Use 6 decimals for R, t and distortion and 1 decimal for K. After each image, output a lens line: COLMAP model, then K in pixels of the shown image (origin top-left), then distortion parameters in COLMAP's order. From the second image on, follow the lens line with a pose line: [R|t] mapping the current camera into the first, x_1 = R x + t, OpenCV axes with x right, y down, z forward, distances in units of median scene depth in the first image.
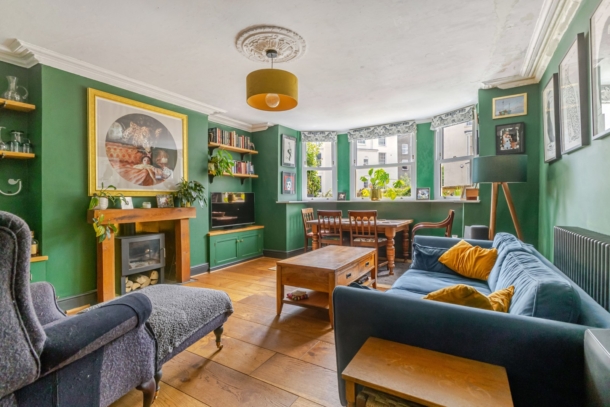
lens RADIAL K [[283.4, 0, 303.1], [0, 283.4, 207.9], [0, 0, 1]] dist [0.002080, -0.000115]
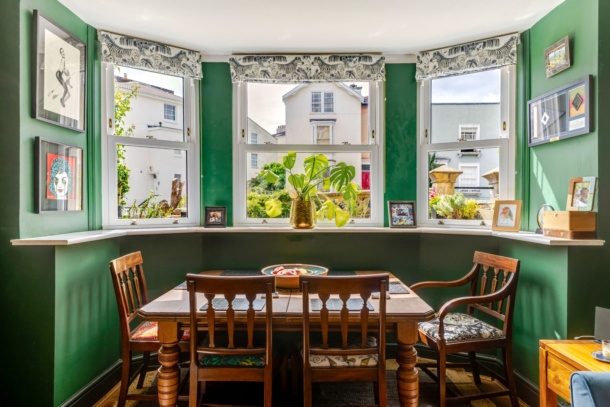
lens RADIAL K [[415.6, 0, 304.2], [0, 415.6, 208.3], [0, 0, 1]] dist [0.040928, 0.003994]
pose [[0.856120, 0.008731, 0.516703, -0.081017], [0.007728, 0.999529, -0.029694, -0.049499], [-0.516719, 0.029415, 0.855649, 0.618861]]
